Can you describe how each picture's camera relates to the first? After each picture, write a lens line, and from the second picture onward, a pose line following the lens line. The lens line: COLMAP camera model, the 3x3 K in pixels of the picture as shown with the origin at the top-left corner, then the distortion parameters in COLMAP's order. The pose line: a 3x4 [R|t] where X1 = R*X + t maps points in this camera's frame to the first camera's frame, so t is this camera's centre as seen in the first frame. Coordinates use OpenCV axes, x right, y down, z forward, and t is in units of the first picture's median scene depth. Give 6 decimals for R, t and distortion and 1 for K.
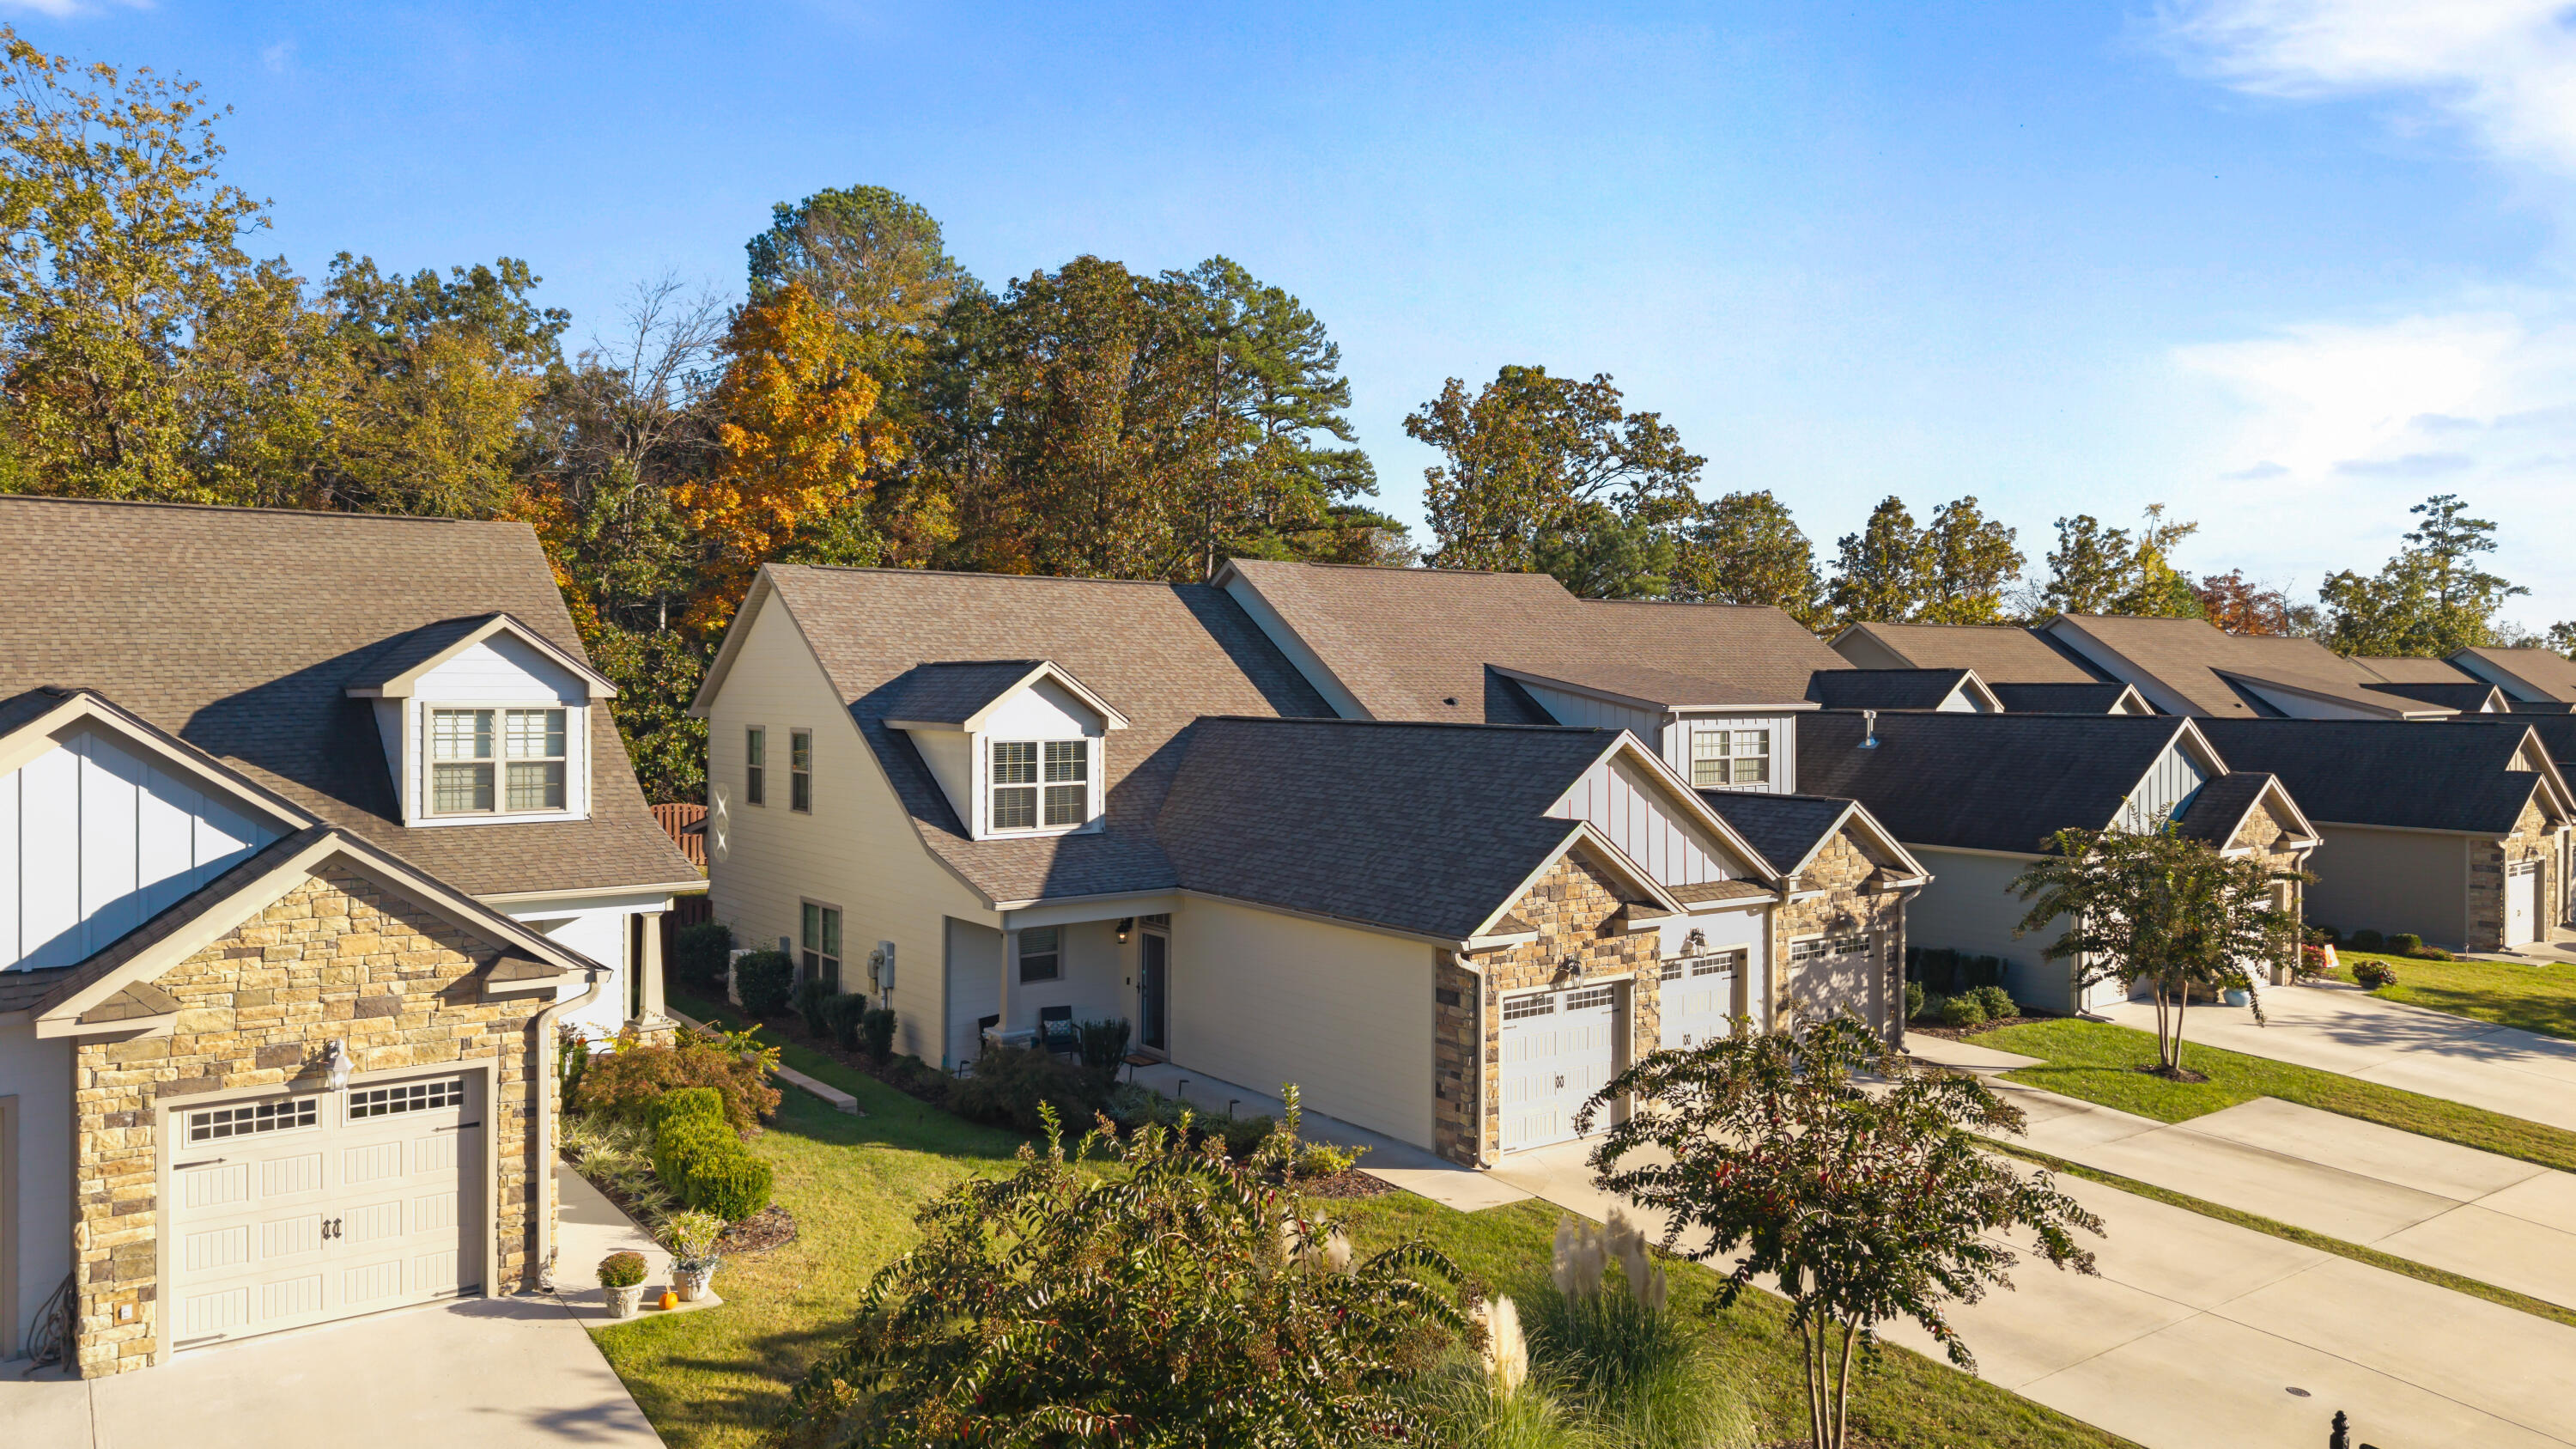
lens RADIAL K [[1740.6, 0, 1266.7], [0, 1740.6, 682.2], [0, 0, 1]] dist [0.054968, -0.062908]
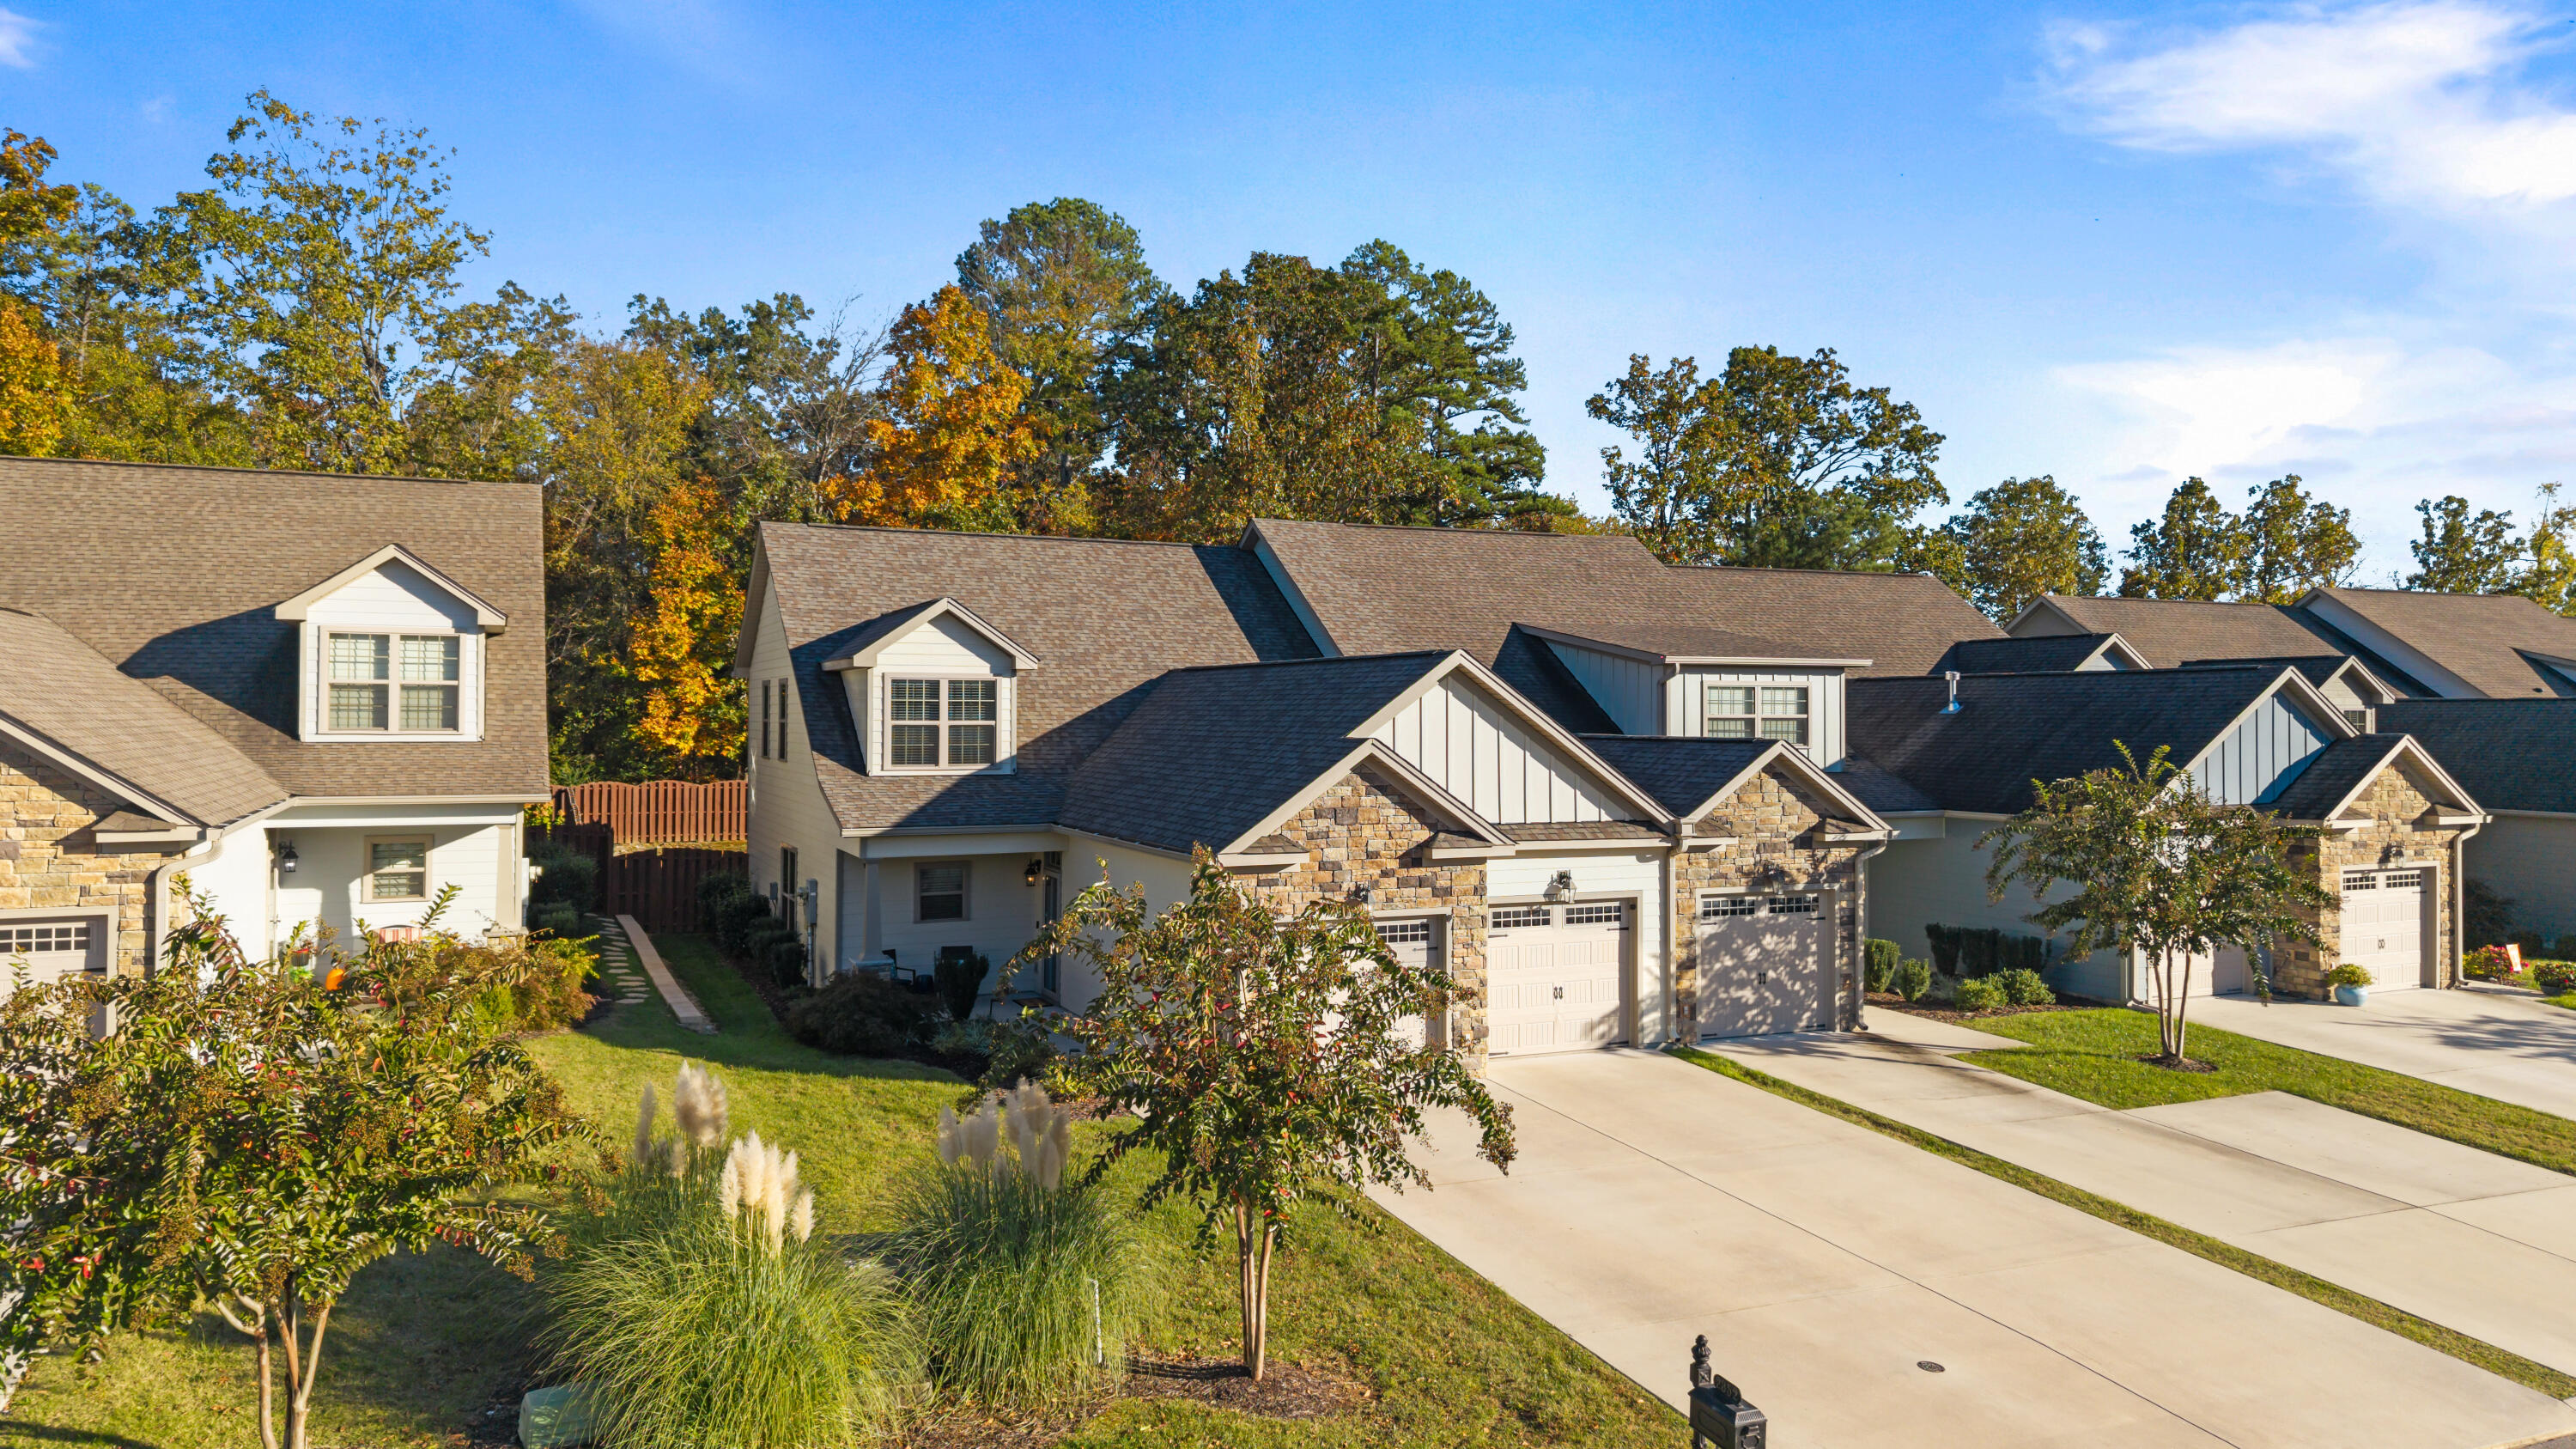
lens RADIAL K [[1740.6, 0, 1266.7], [0, 1740.6, 682.2], [0, 0, 1]] dist [0.054968, -0.062908]
pose [[0.975596, -0.002326, -0.219563, 0.265752], [-0.002395, 0.999772, -0.021236, 0.055395], [0.219562, 0.021244, 0.975367, 0.062299]]
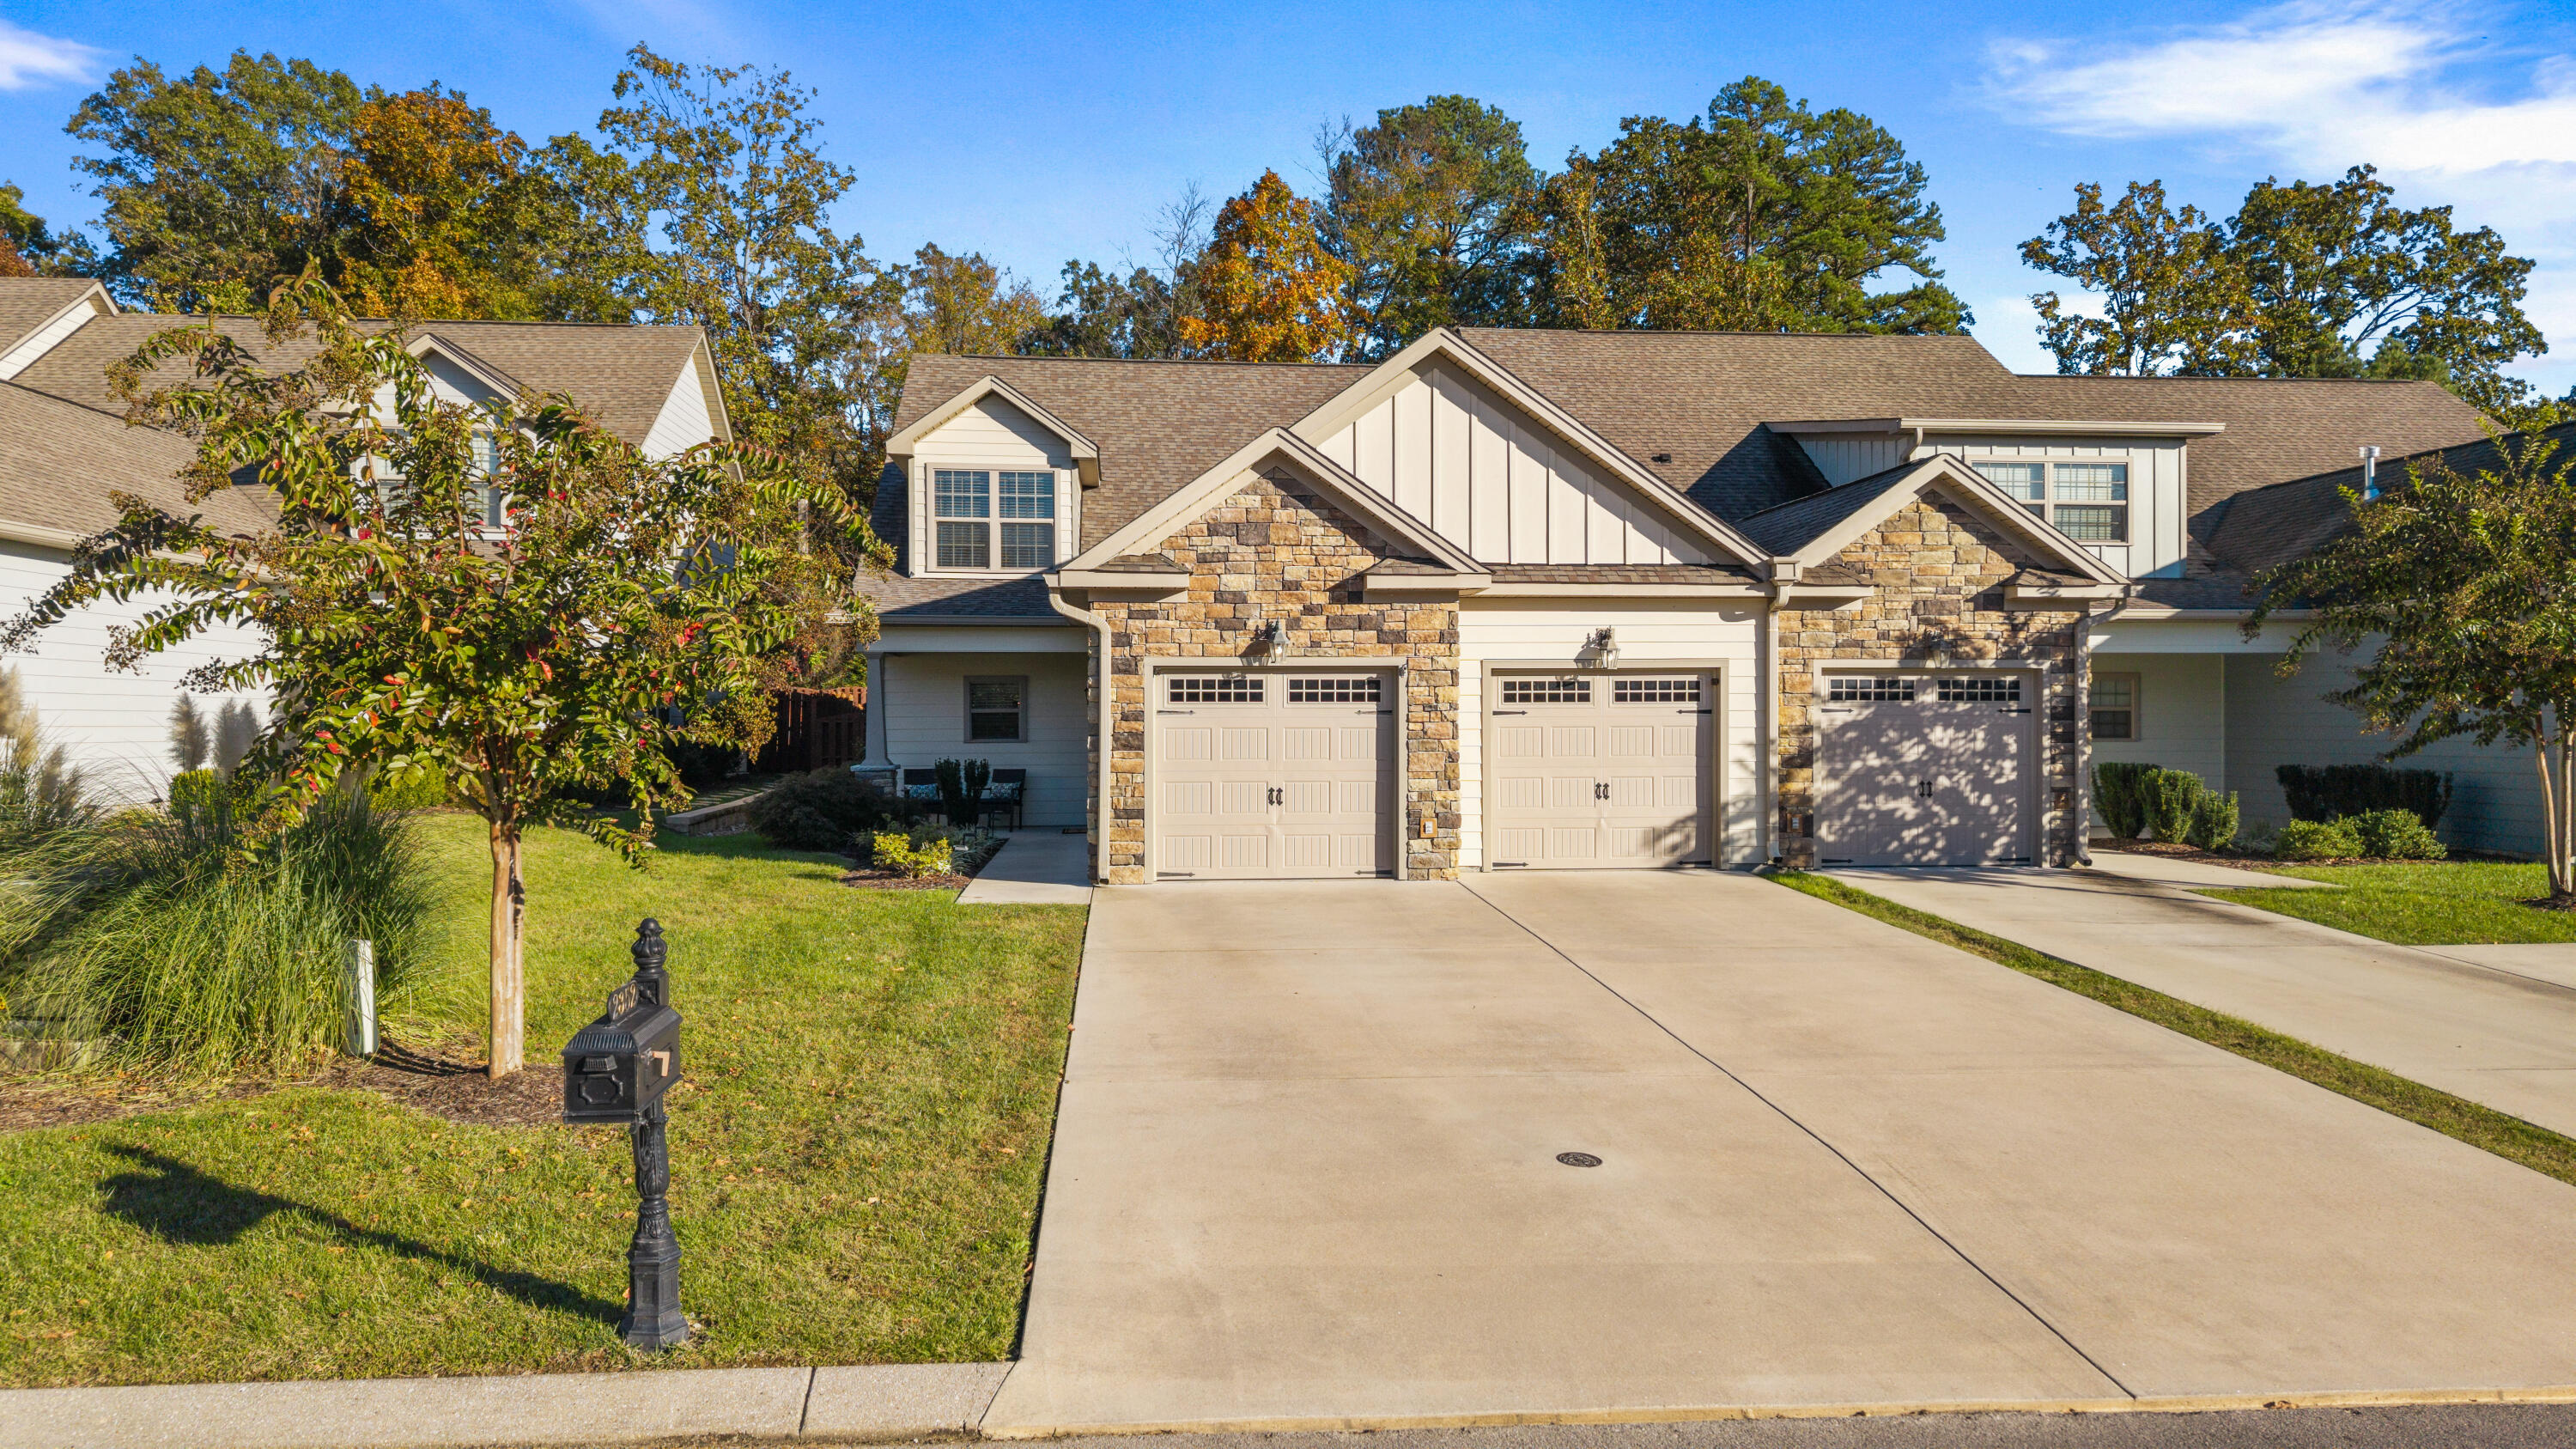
lens RADIAL K [[1701.5, 0, 1288.0], [0, 1701.5, 724.5], [0, 0, 1]] dist [0.051511, -0.050792]
pose [[0.860443, -0.002967, -0.509538, 0.433835], [0.001946, 0.999995, -0.002536, 0.162526], [0.509543, 0.001190, 0.860444, 0.321019]]
